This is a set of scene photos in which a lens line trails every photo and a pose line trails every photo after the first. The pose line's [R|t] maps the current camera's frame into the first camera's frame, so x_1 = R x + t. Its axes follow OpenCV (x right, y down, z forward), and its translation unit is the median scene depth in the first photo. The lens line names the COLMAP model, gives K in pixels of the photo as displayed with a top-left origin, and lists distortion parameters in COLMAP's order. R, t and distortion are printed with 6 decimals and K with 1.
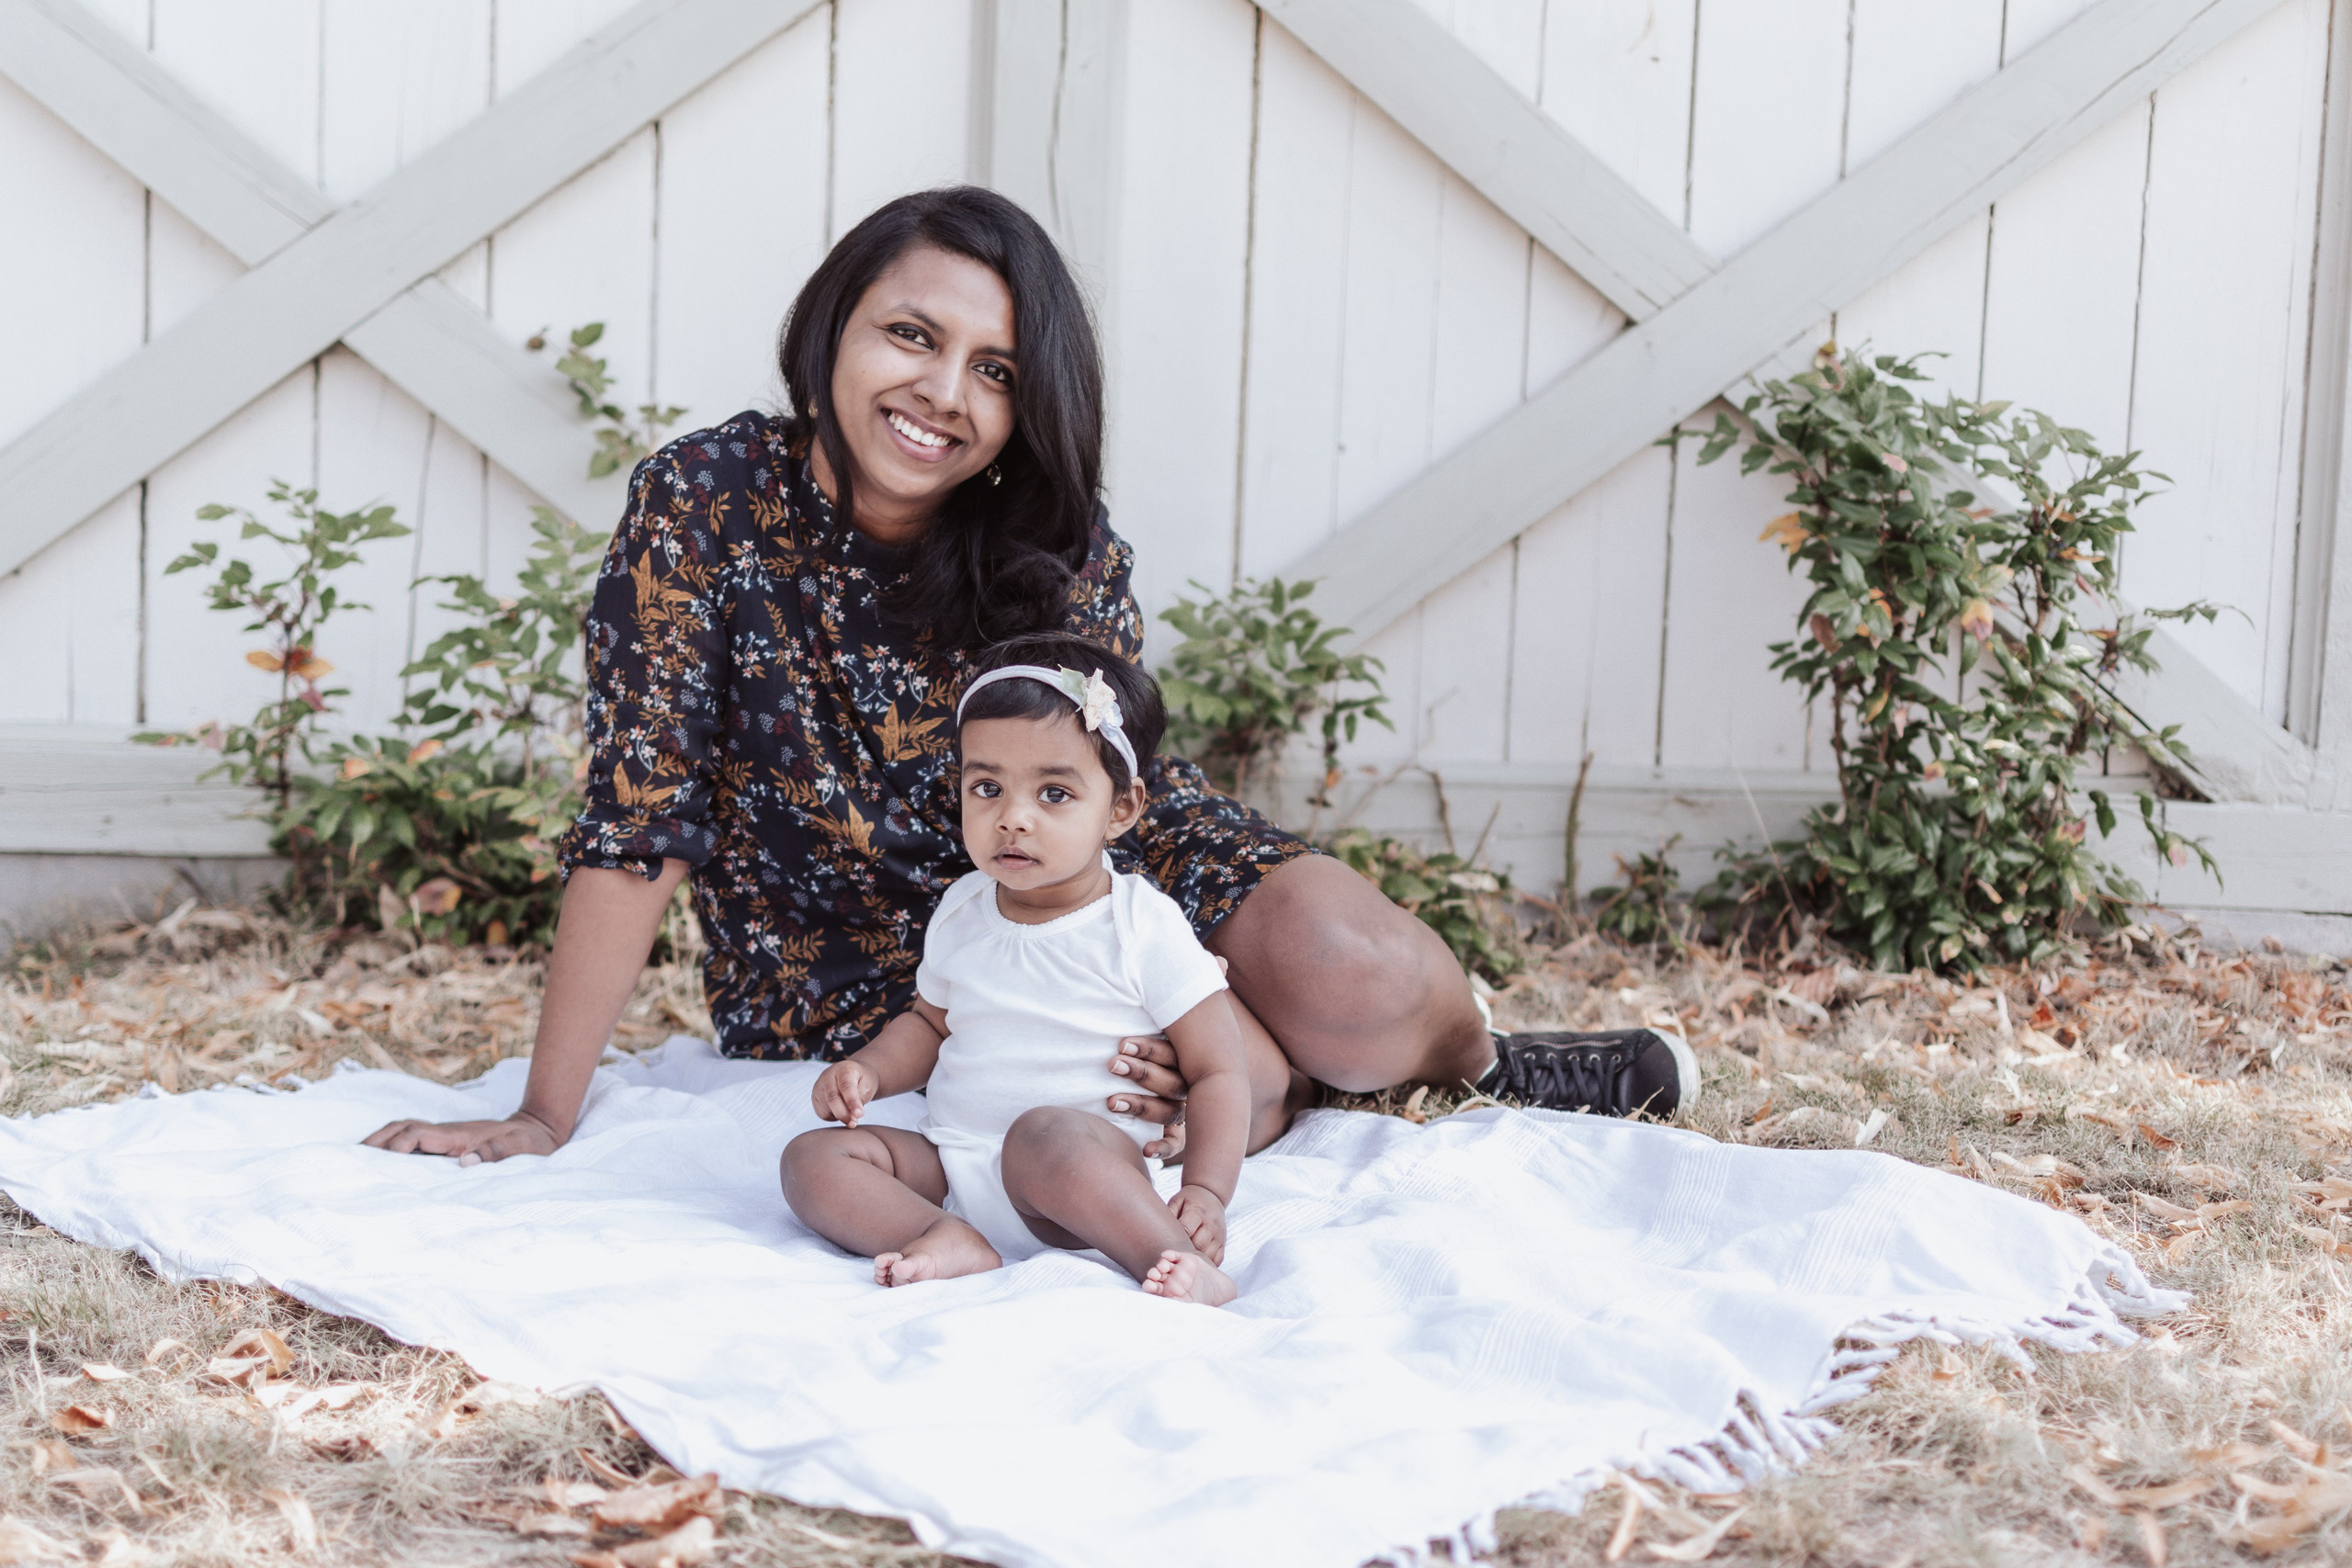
lens RADIAL K [[3585.1, 0, 1176.0], [0, 3585.1, 784.0], [0, 0, 1]] dist [0.008448, 0.026751]
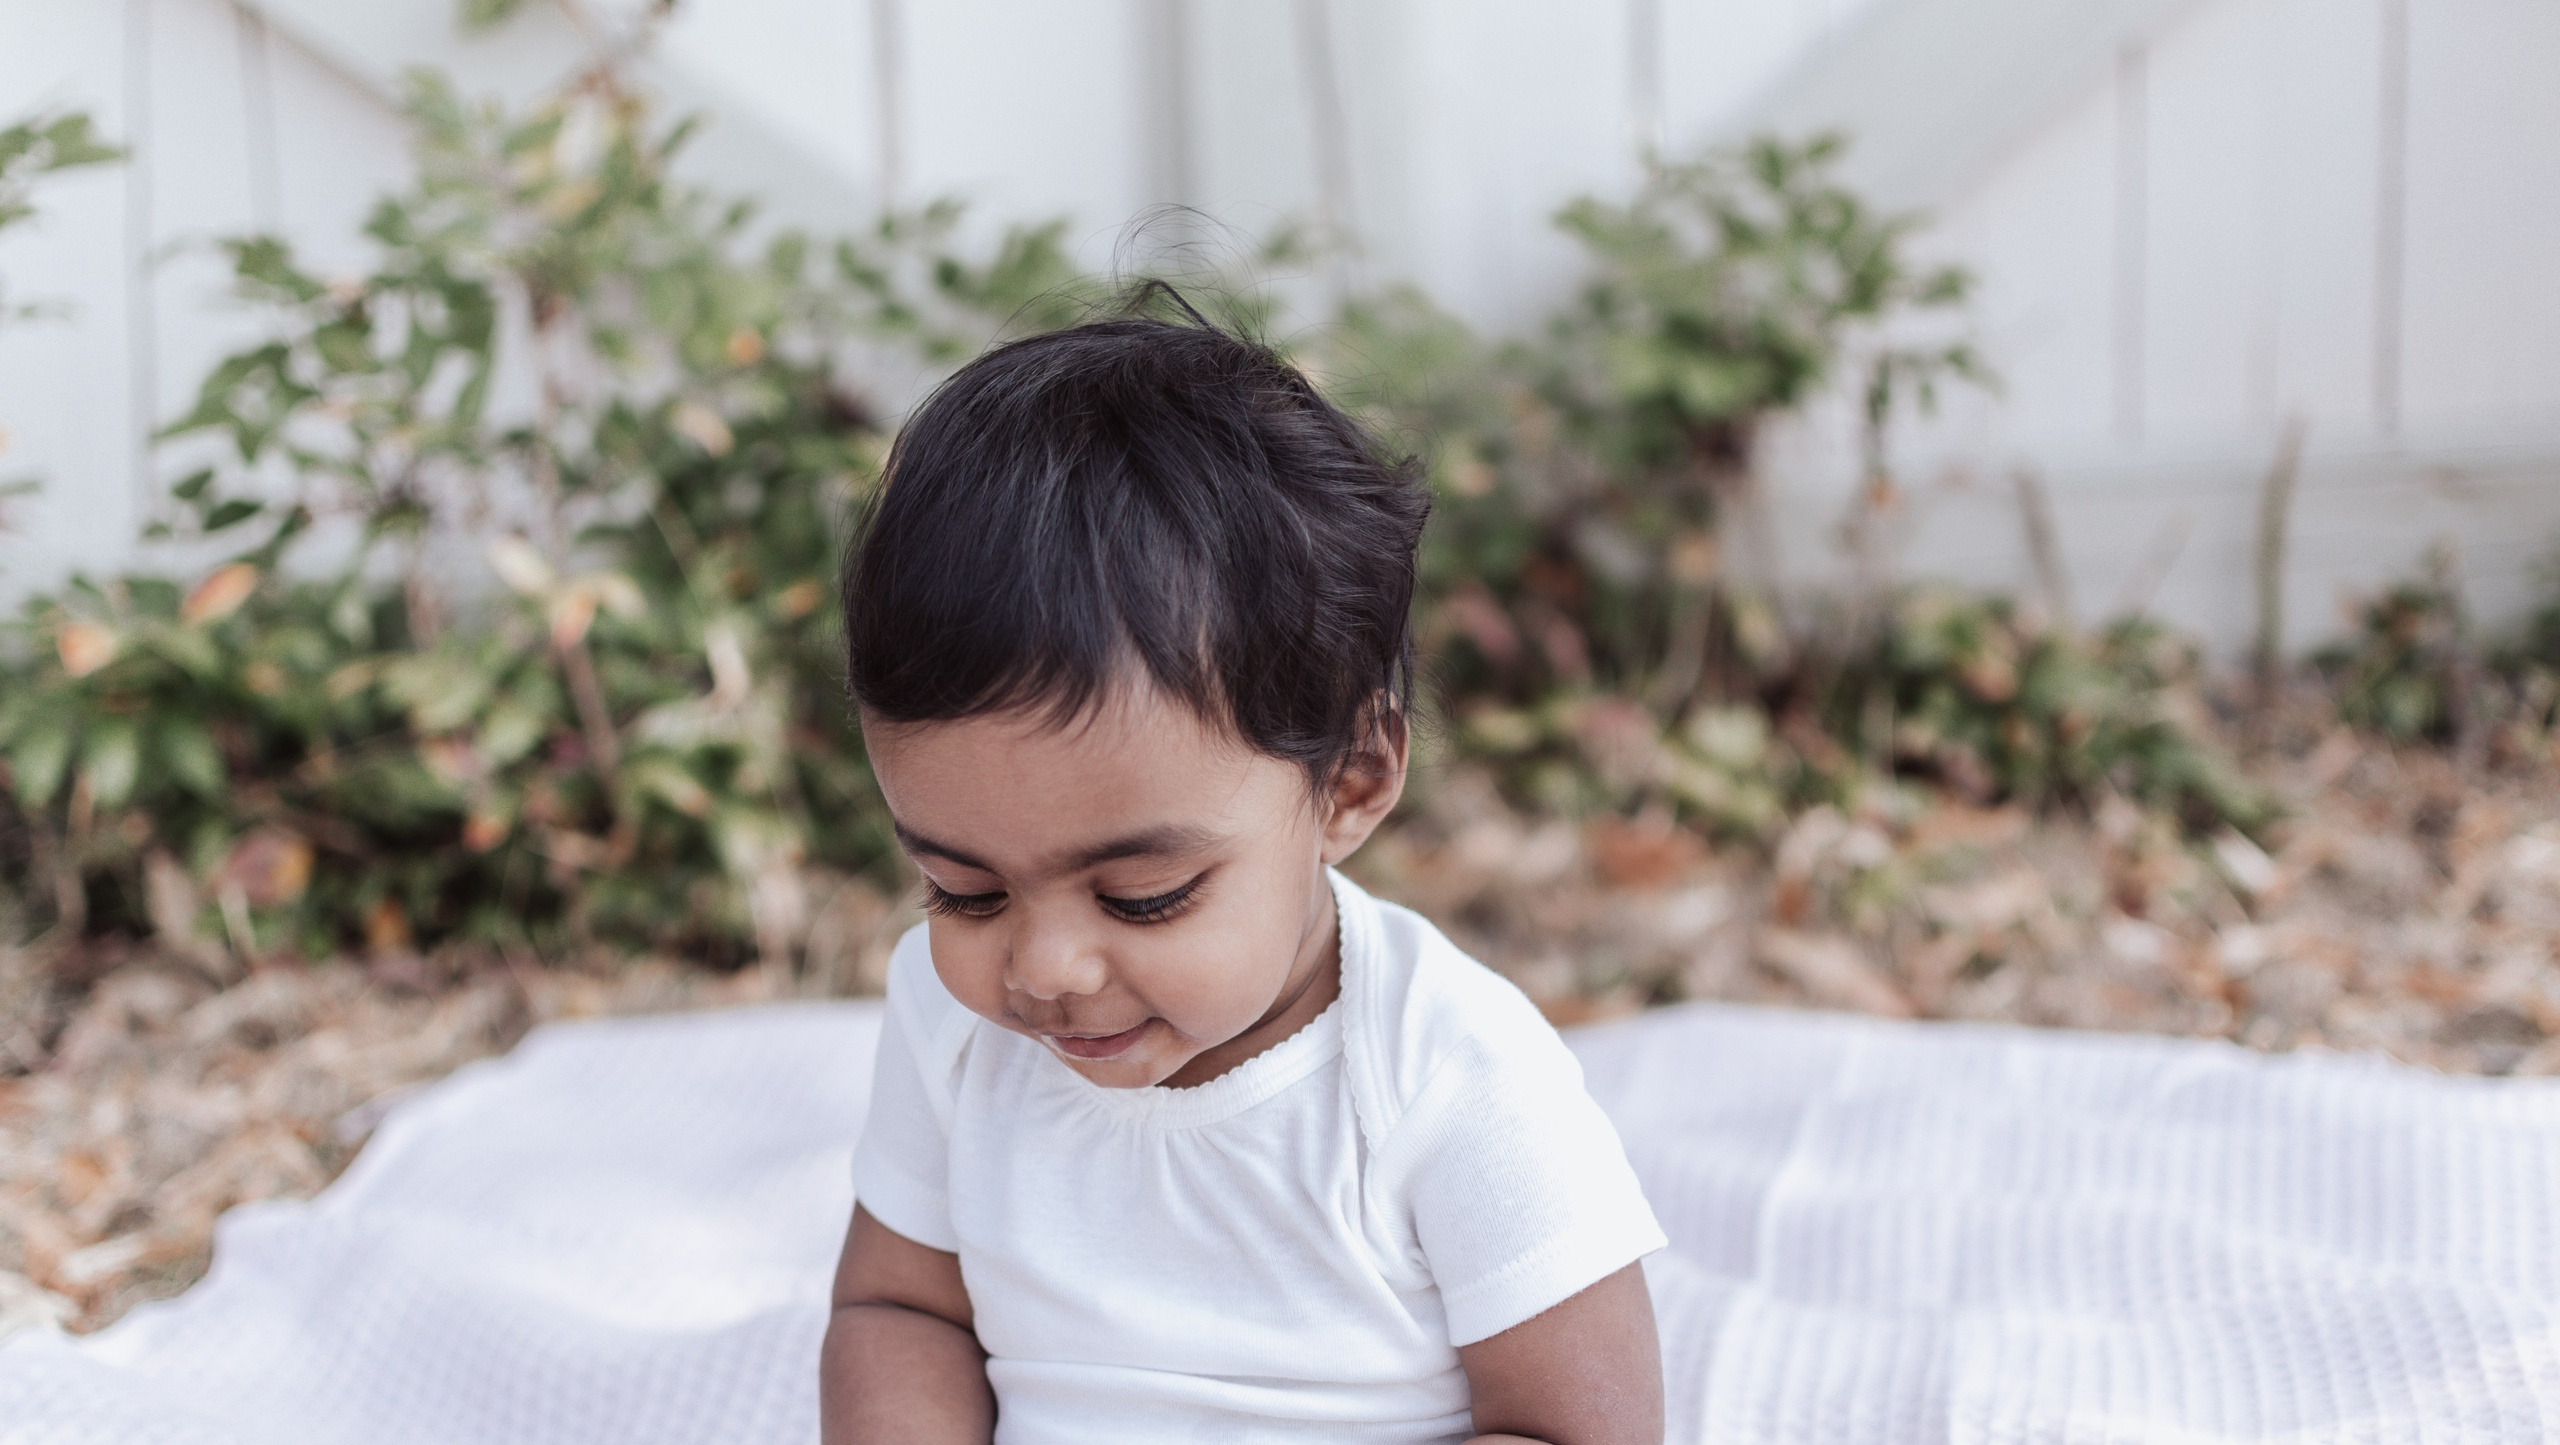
lens RADIAL K [[3902.4, 0, 1279.7], [0, 3902.4, 856.9], [0, 0, 1]] dist [0.011718, -0.024283]
pose [[0.992410, -0.089311, 0.084531, -0.105478], [0.080509, 0.991485, 0.102353, -0.015528], [-0.092953, -0.094771, 0.991150, 0.419677]]
